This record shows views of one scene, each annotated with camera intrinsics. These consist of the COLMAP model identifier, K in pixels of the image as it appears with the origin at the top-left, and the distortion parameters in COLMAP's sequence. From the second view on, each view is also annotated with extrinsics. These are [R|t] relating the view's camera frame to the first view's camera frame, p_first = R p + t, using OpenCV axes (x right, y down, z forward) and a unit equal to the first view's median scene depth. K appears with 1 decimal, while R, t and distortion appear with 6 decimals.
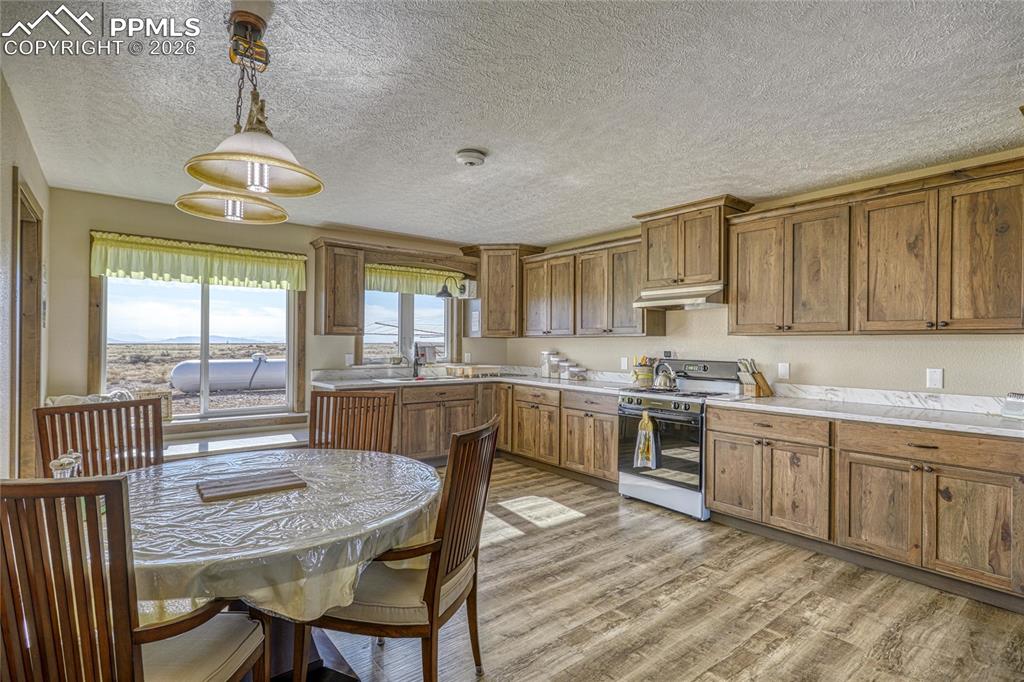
lens RADIAL K [[499.5, 0, 508.5], [0, 499.5, 343.6], [0, 0, 1]] dist [-0.001004, 0.000092]
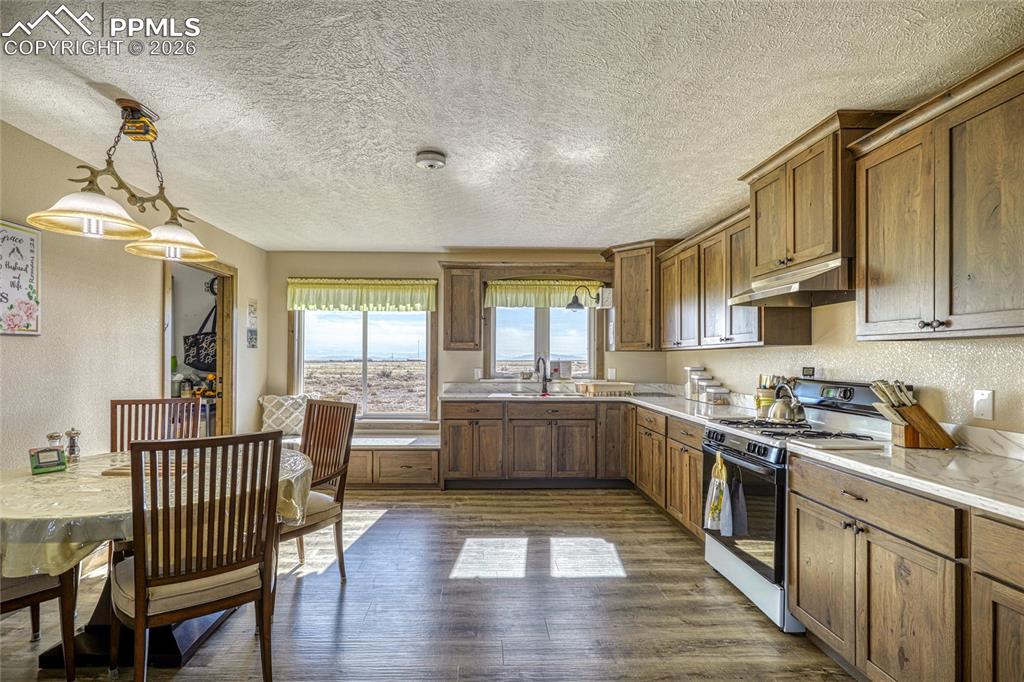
lens RADIAL K [[491.0, 0, 488.1], [0, 491.0, 356.5], [0, 0, 1]] dist [0.002958, 0.000355]
pose [[0.793800, -0.007024, -0.608138, 0.412570], [0.002200, 0.999960, -0.008678, 0.005874], [0.608175, 0.005550, 0.793784, 0.235803]]
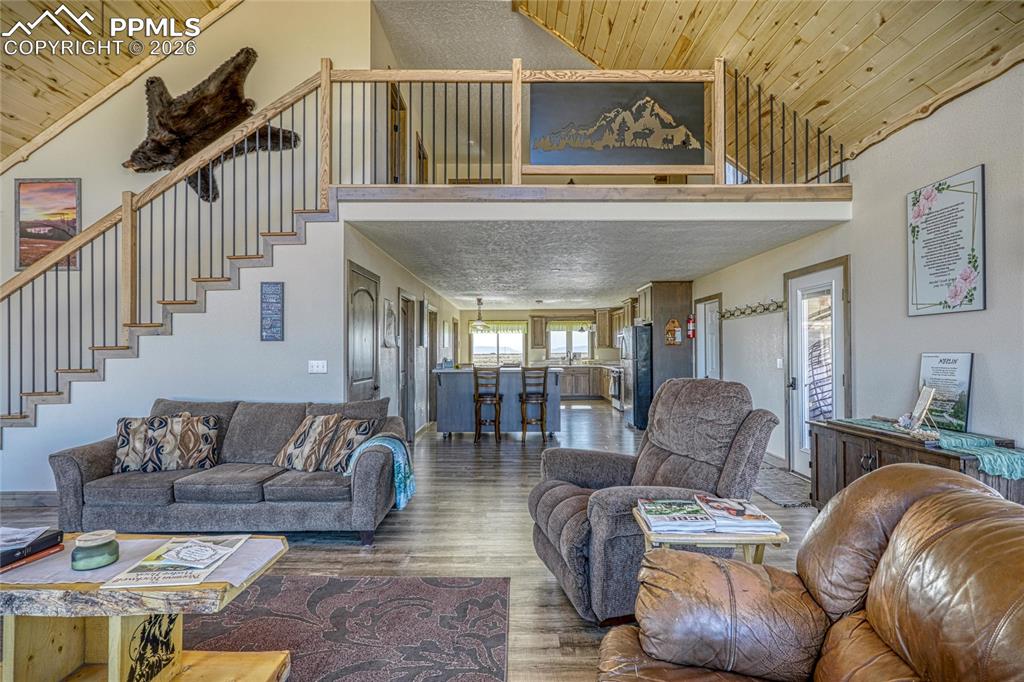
lens RADIAL K [[513.2, 0, 514.8], [0, 513.2, 346.0], [0, 0, 1]] dist [-0.000337, 0.001004]
pose [[0.784093, -0.018281, -0.620374, 1.573294], [0.011439, 0.999822, -0.015005, 0.010971], [0.620538, 0.004669, 0.784162, -1.553053]]
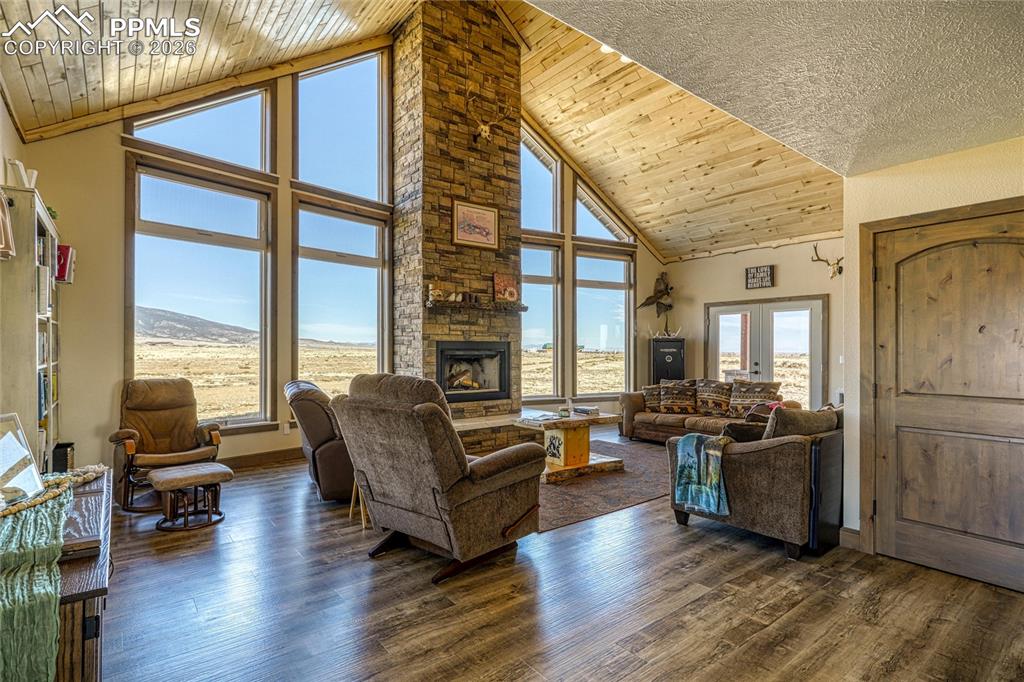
lens RADIAL K [[513.2, 0, 514.8], [0, 513.2, 346.0], [0, 0, 1]] dist [-0.000337, 0.001004]
pose [[-0.999858, -0.012641, 0.011136, 1.151608], [-0.012739, 0.999880, -0.008812, 0.011721], [-0.011023, -0.008953, -0.999899, -0.110368]]
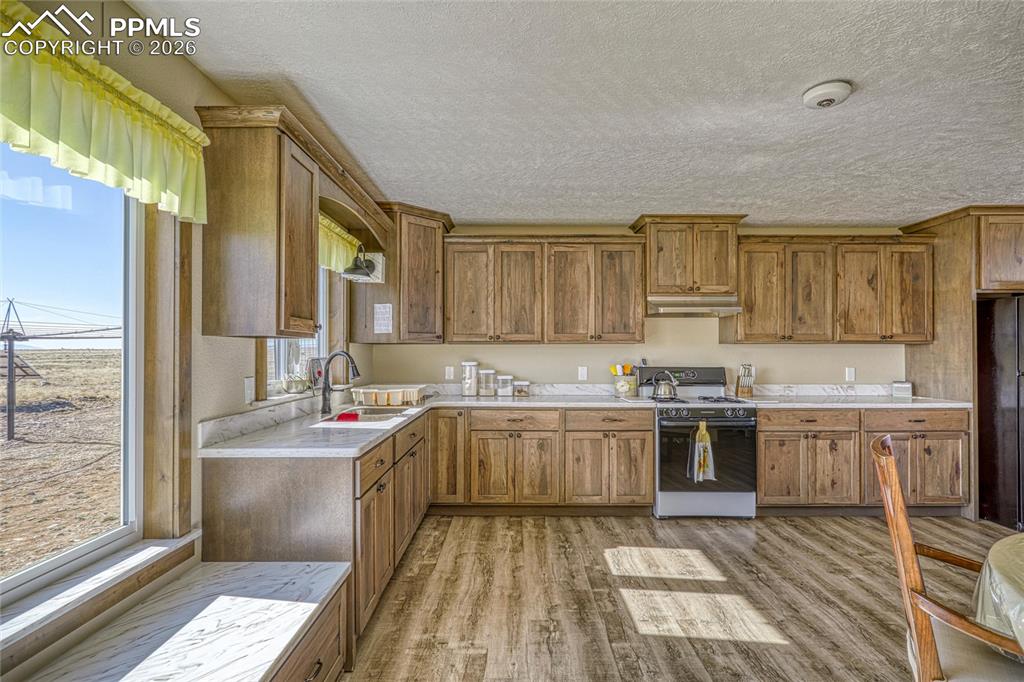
lens RADIAL K [[490.6, 0, 511.7], [0, 490.6, 348.9], [0, 0, 1]] dist [0.000174, 0.000363]
pose [[0.620629, -0.002091, 0.784102, -0.652504], [0.004266, 0.999991, -0.000709, -0.005467], [-0.784093, 0.003785, 0.620632, 0.660368]]
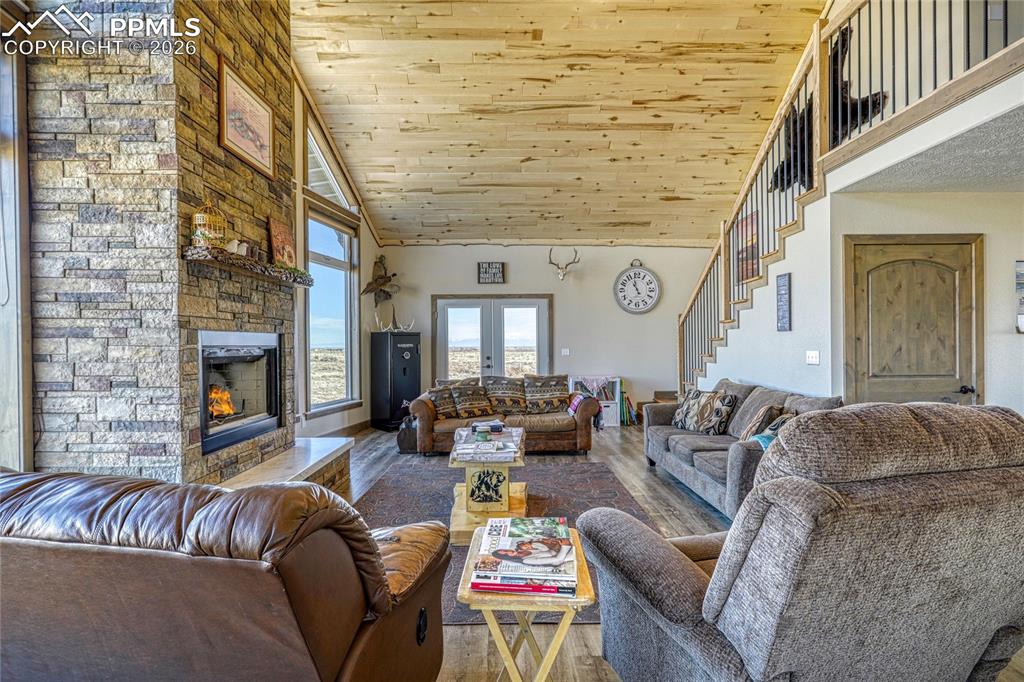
lens RADIAL K [[494.5, 0, 516.4], [0, 494.5, 343.4], [0, 0, 1]] dist [0.000633, 0.000772]
pose [[-0.611060, -0.006213, -0.791560, 1.709647], [0.003169, 0.999942, -0.010295, 0.014083], [0.791578, -0.008799, -0.611005, -0.839732]]
